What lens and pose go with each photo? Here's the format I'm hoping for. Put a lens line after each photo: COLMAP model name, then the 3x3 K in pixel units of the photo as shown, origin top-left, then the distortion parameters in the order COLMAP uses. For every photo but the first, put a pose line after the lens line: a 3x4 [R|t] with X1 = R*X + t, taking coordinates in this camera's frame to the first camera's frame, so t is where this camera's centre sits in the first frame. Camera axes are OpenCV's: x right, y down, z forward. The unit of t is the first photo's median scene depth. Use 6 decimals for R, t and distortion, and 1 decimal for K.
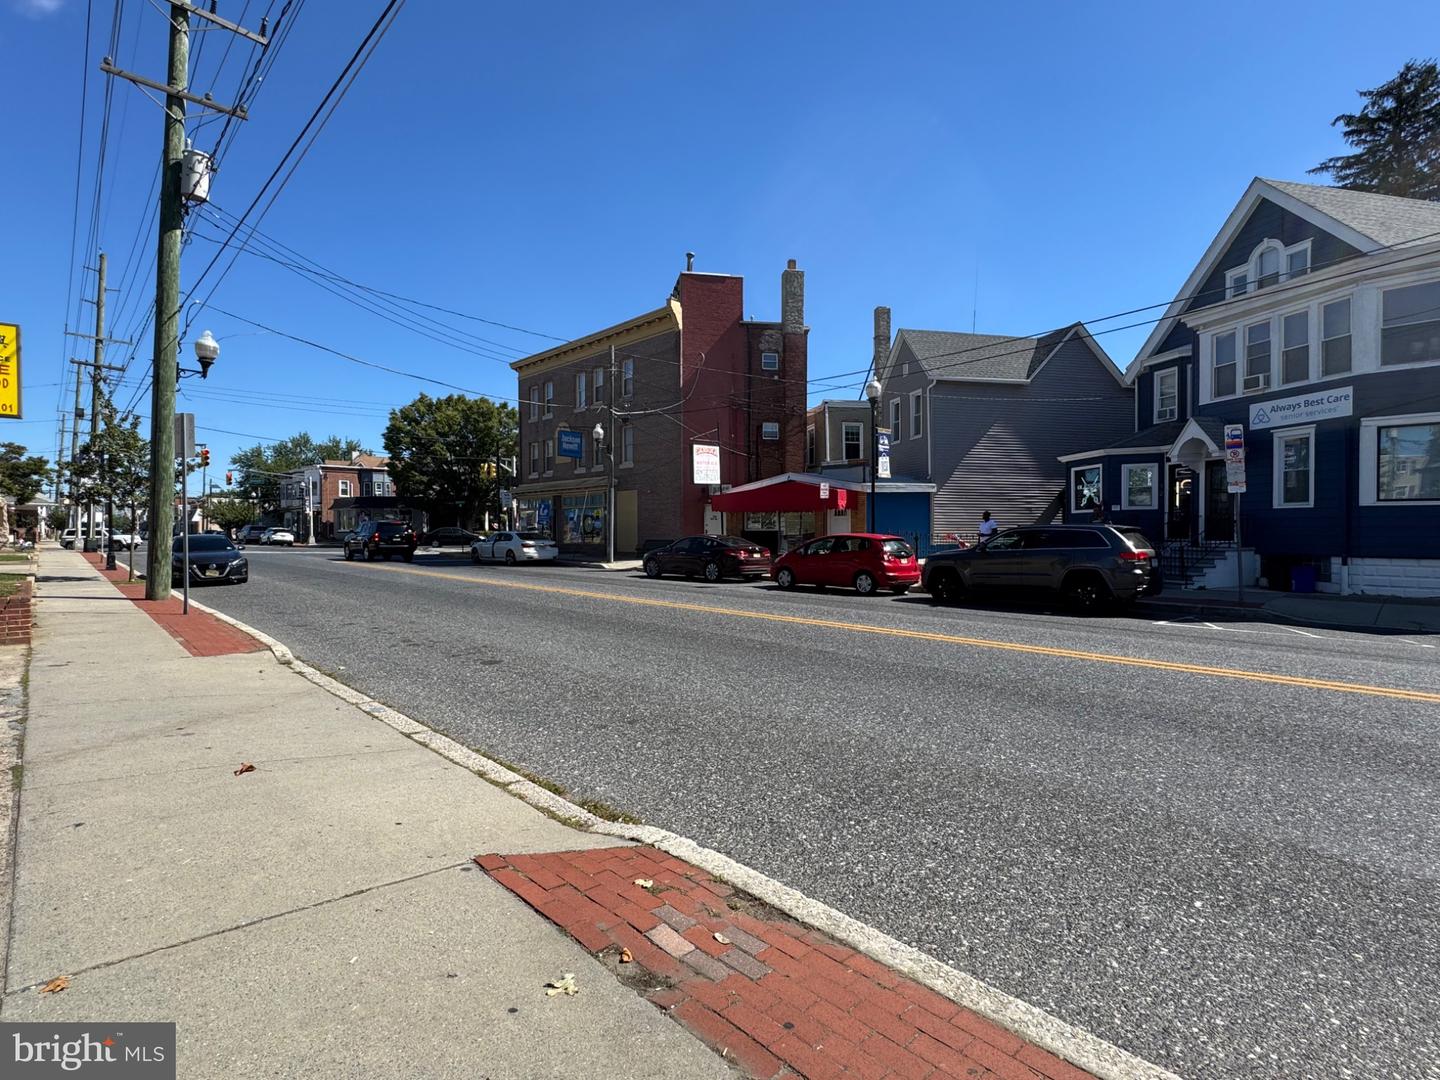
lens RADIAL K [[710.4, 0, 720.0], [0, 710.4, 540.0], [0, 0, 1]] dist [0.001273, 0.000148]
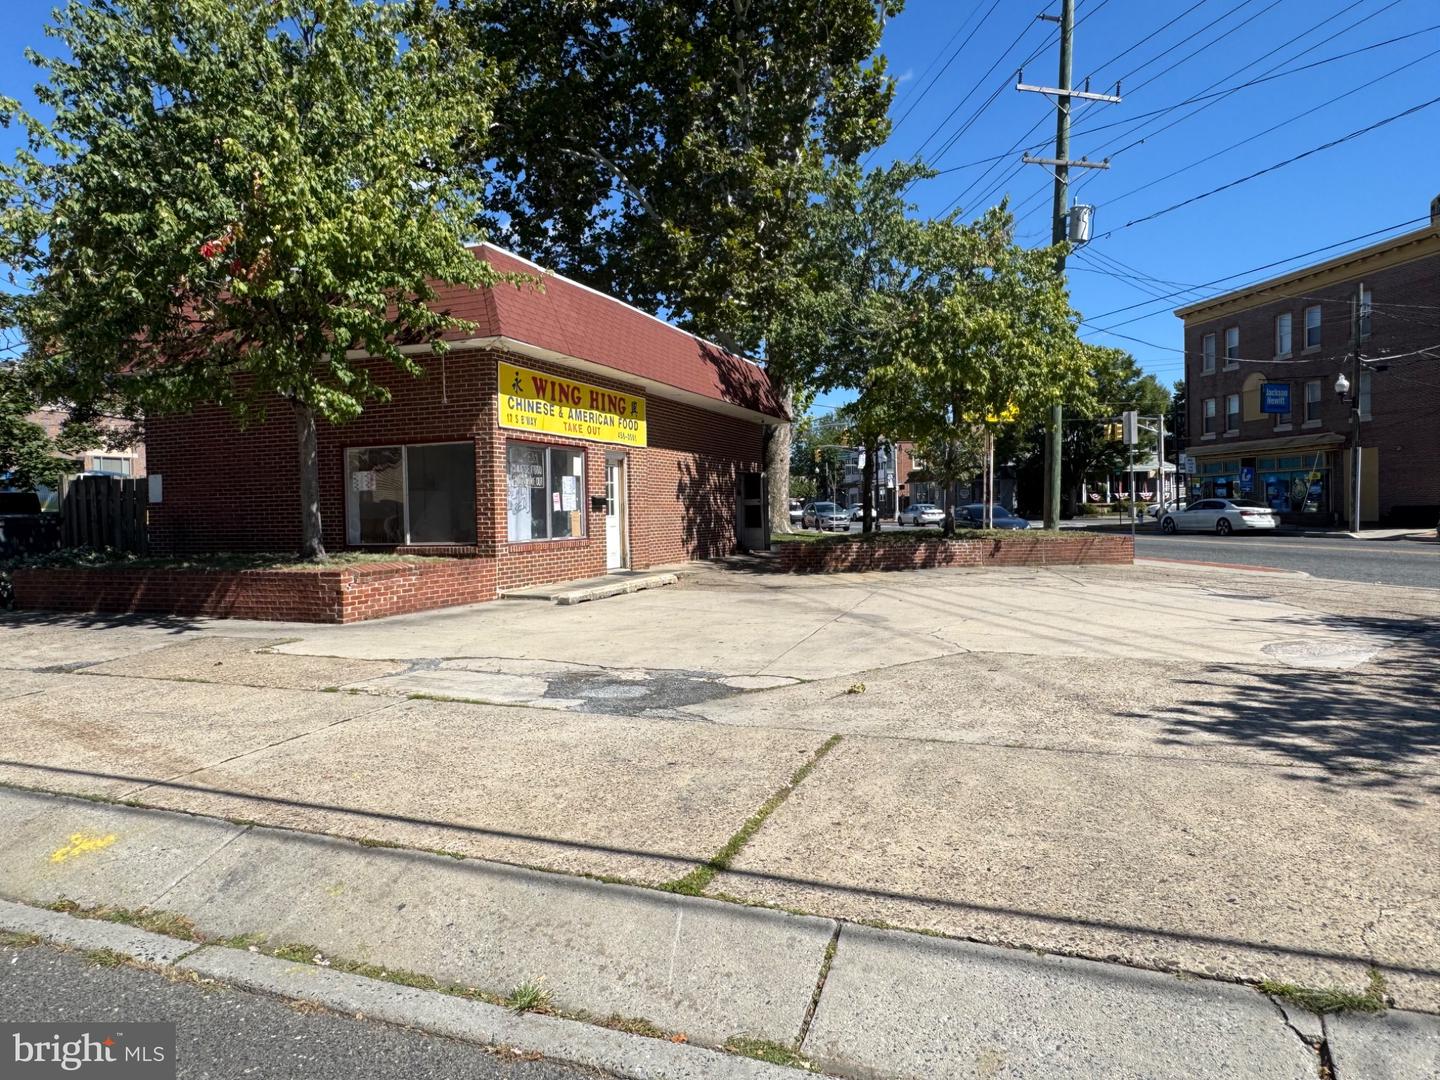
lens RADIAL K [[910.0, 0, 720.0], [0, 910.0, 540.0], [0, 0, 1]] dist [-0.004563, -0.000700]
pose [[0.819592, 0.010945, -0.572843, -0.126781], [0.002729, 0.999732, 0.023005, 0.011055], [0.572941, -0.020418, 0.819342, -0.302324]]
